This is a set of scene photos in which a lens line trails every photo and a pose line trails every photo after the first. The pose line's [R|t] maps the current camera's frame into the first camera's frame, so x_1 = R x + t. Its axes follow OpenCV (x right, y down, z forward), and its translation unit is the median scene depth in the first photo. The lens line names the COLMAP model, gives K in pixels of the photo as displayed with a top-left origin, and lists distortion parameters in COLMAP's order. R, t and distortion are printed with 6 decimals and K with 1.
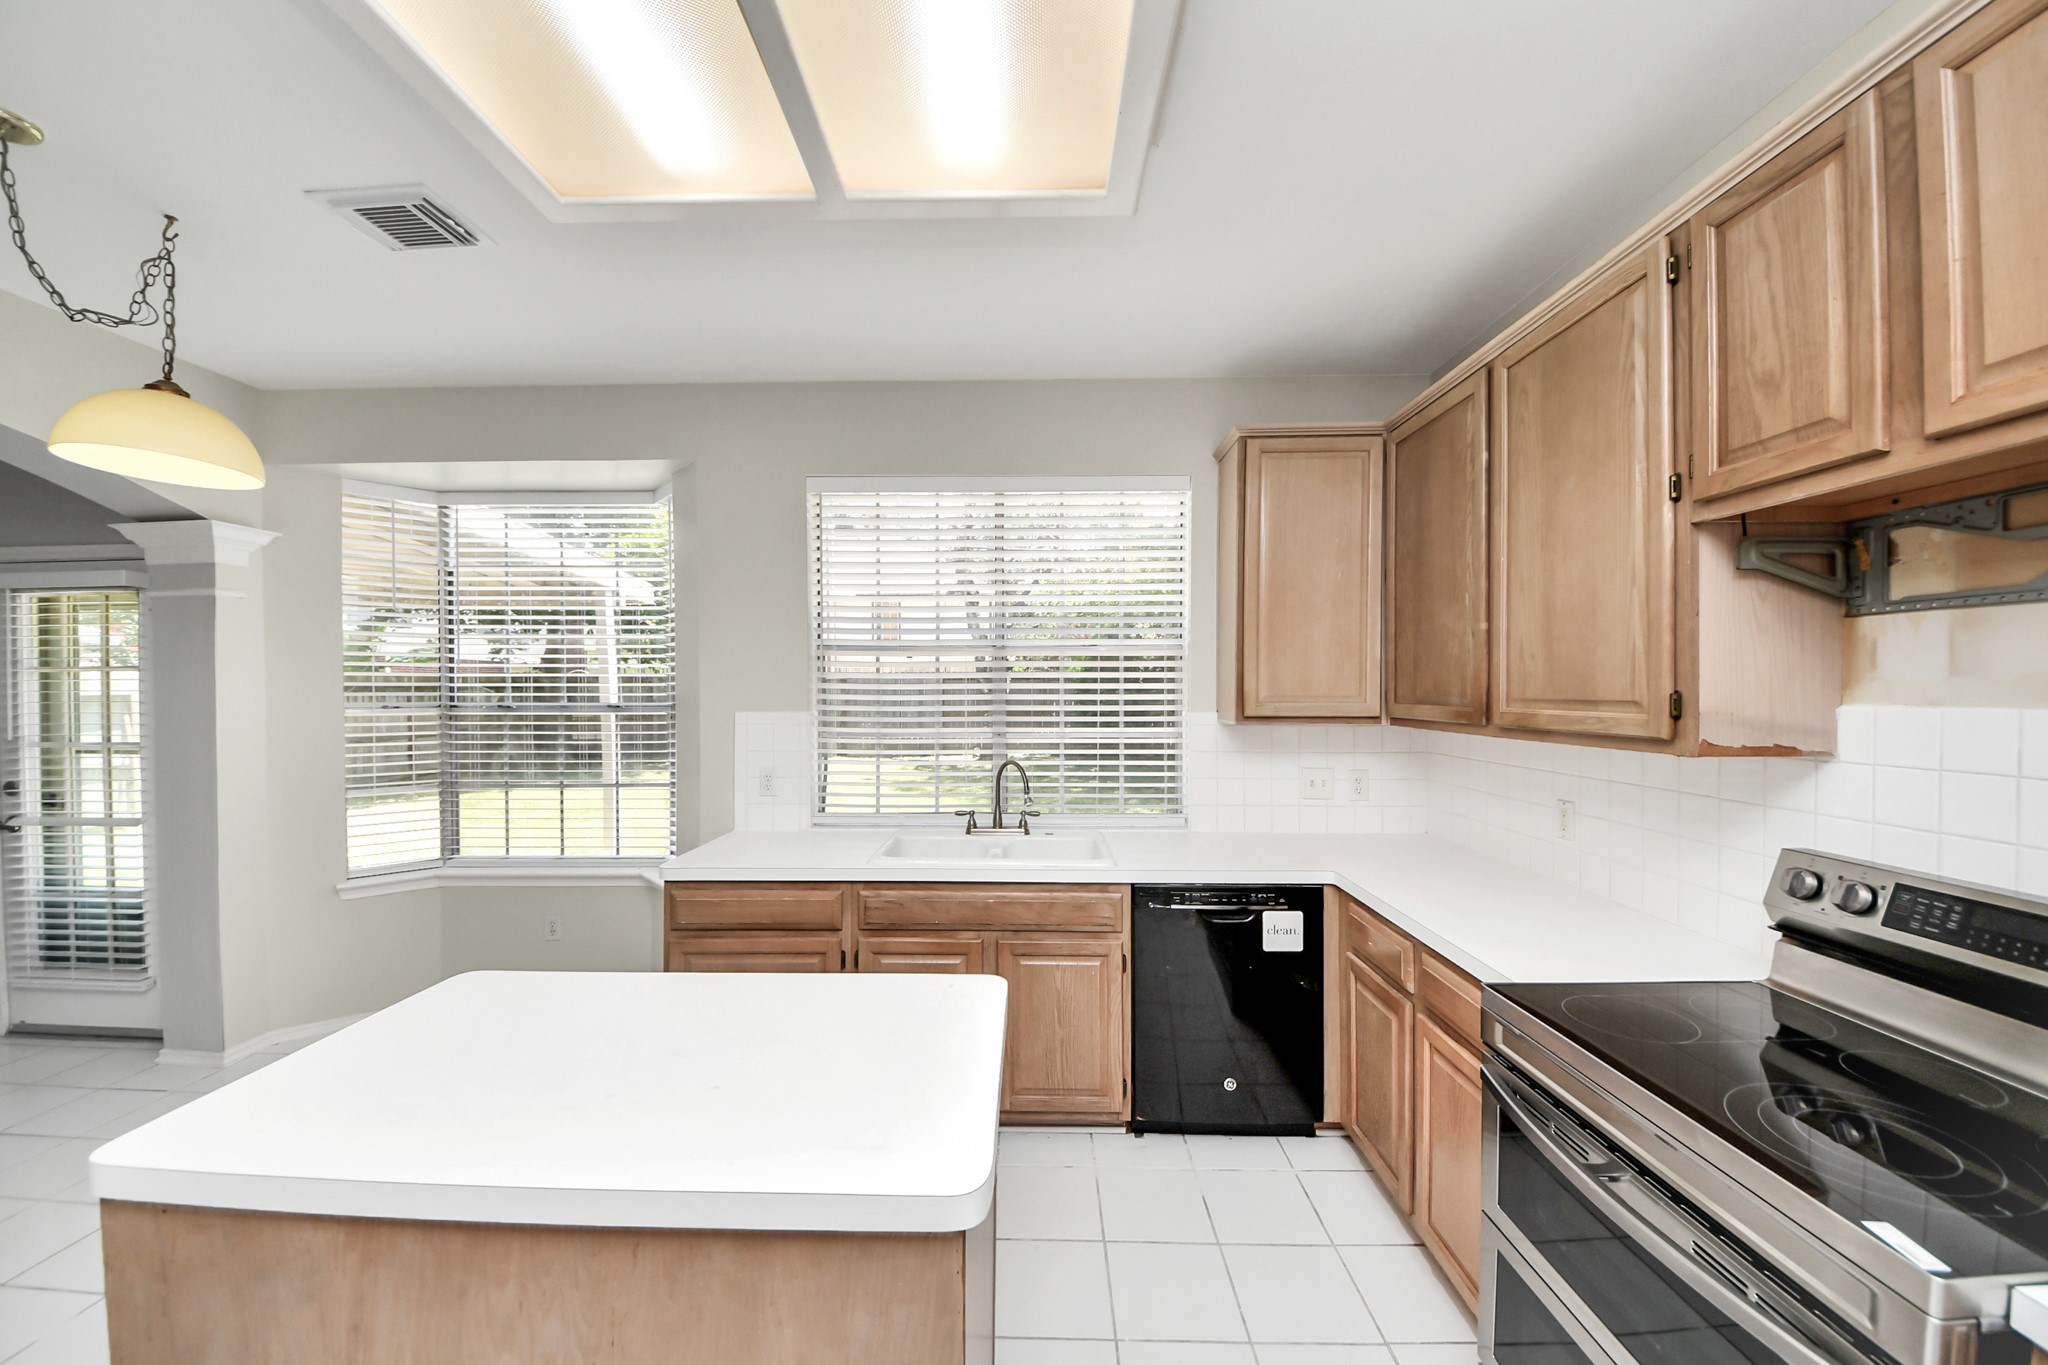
lens RADIAL K [[739.7, 0, 1024.5], [0, 739.7, 691.6], [0, 0, 1]] dist [0.046829, -0.027273]
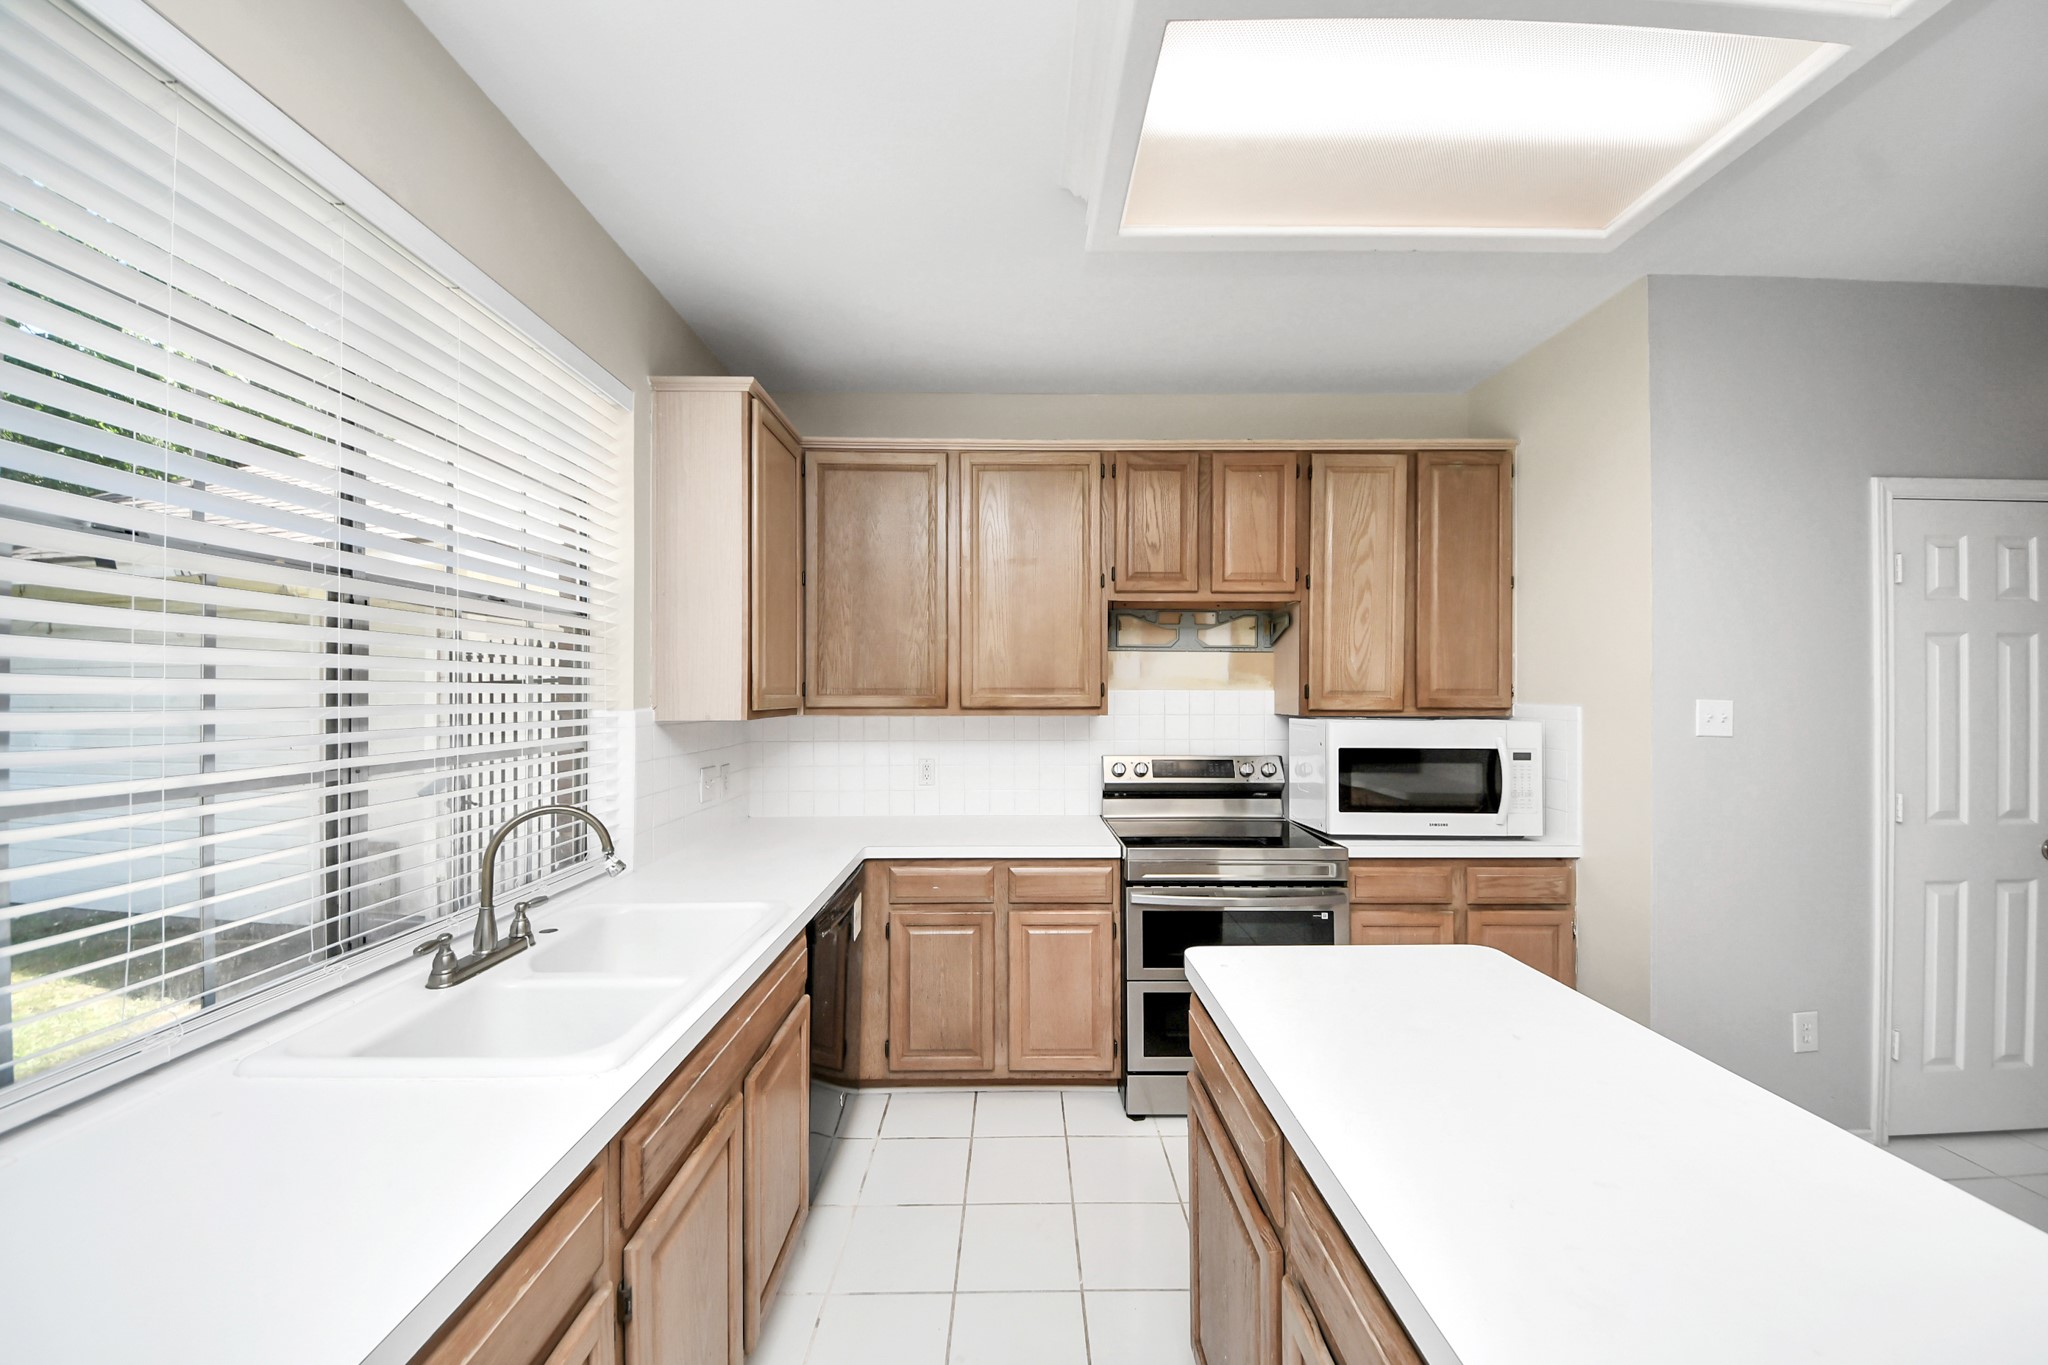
lens RADIAL K [[724.7, 0, 1020.2], [0, 724.7, 689.0], [0, 0, 1]] dist [0.048964, -0.029452]
pose [[-0.028522, 0.007360, 0.999566, -0.627825], [0.005402, 0.999959, -0.007209, 0.016859], [-0.999579, 0.005194, -0.028561, 0.765409]]
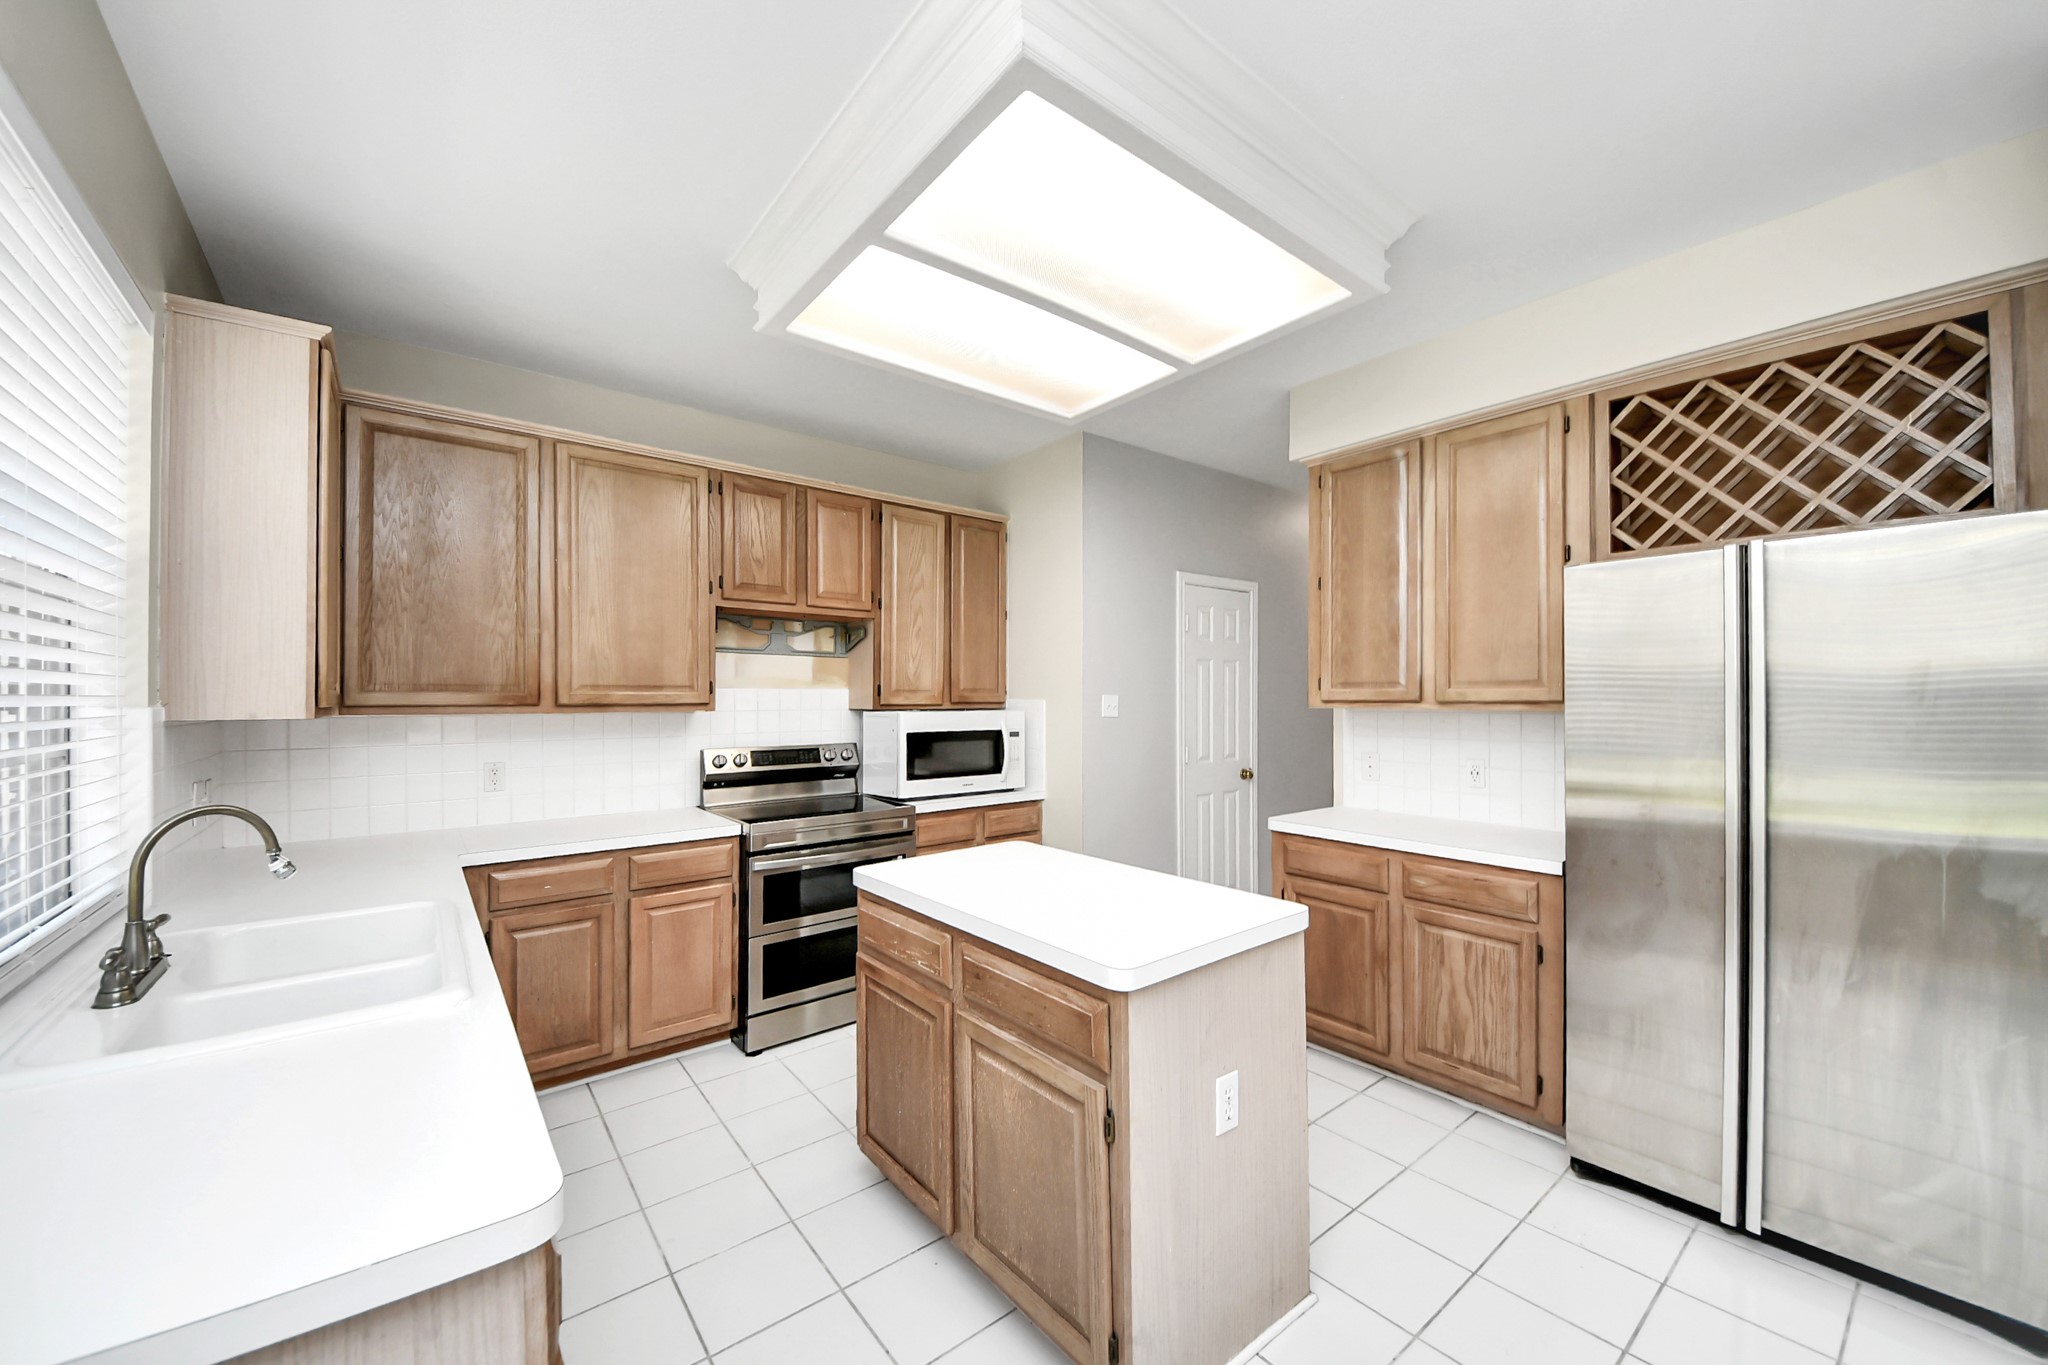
lens RADIAL K [[747.7, 0, 1020.9], [0, 747.7, 695.9], [0, 0, 1]] dist [0.047193, -0.034934]
pose [[-0.637165, 0.003230, 0.770720, -0.824248], [0.006173, 0.999981, 0.000912, 0.027259], [-0.770702, 0.005339, -0.637173, 1.017477]]
